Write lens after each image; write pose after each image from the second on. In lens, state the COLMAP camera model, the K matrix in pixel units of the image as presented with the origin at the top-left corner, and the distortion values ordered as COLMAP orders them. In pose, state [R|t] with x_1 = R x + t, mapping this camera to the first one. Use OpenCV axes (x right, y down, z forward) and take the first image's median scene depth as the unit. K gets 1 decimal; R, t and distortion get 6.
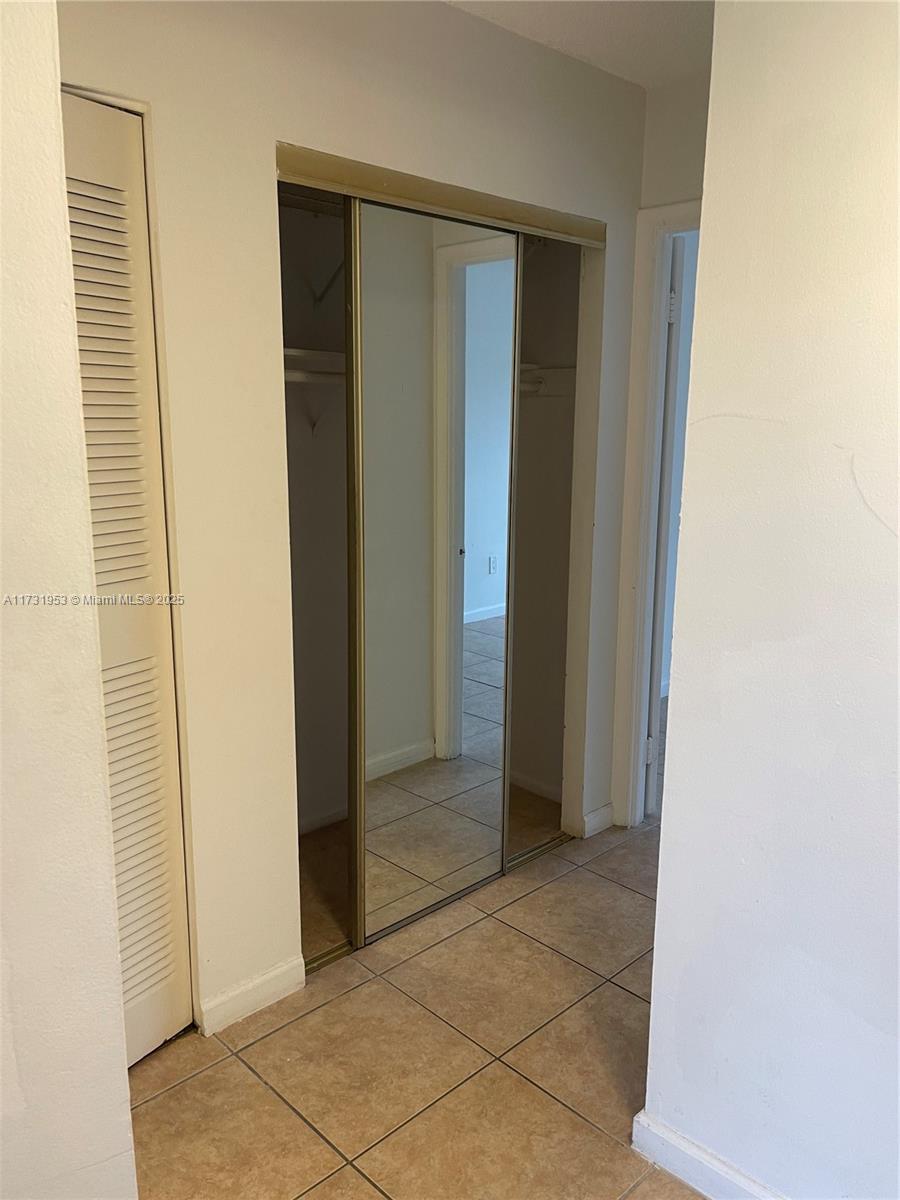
lens RADIAL K [[913.3, 0, 450.0], [0, 913.3, 600.0], [0, 0, 1]] dist [0.100372, -0.118355]
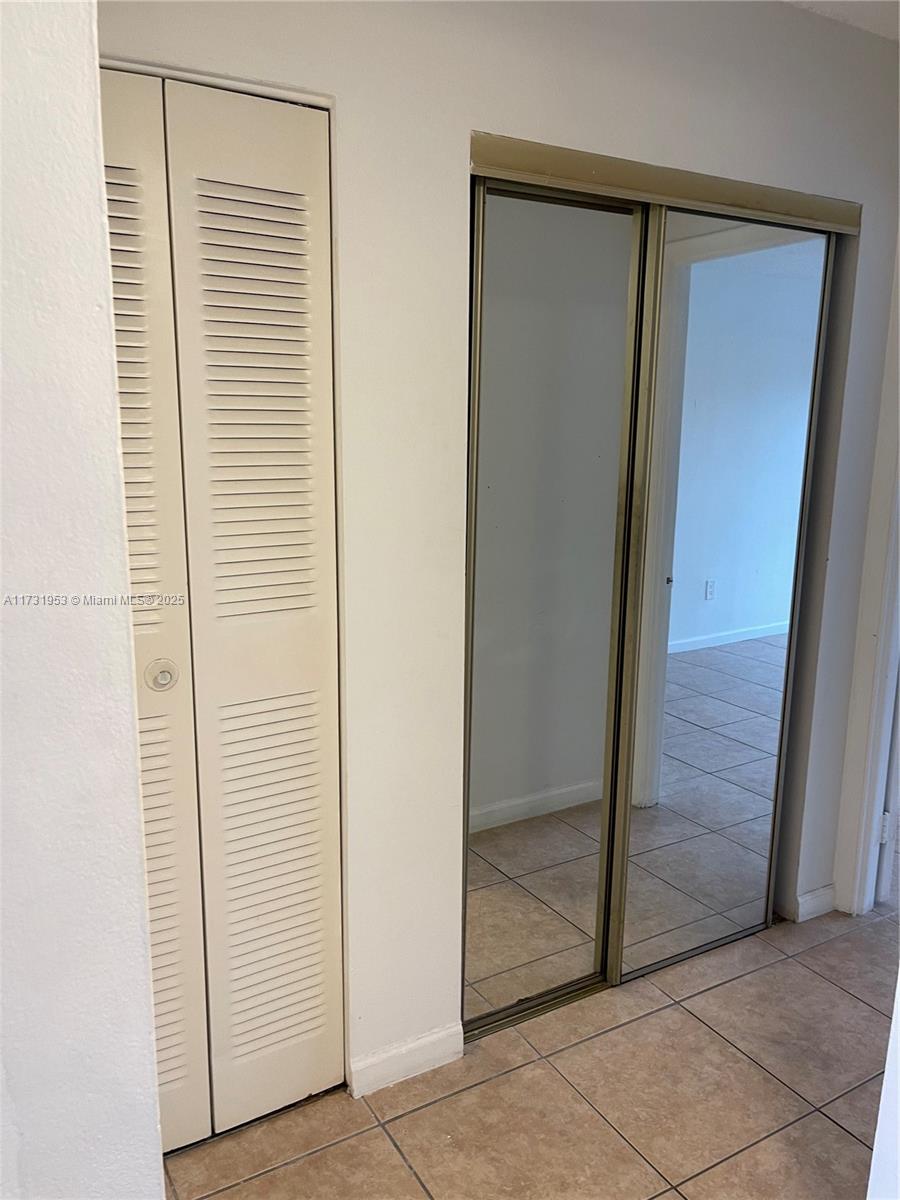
lens RADIAL K [[917.4, 0, 440.0], [0, 917.4, 610.0], [0, 0, 1]] dist [0.092173, -0.119483]
pose [[0.970750, 0.050207, -0.234785, 0.016119], [-0.050815, 0.998702, 0.003461, -0.027568], [0.234654, 0.008571, 0.972041, 0.104059]]
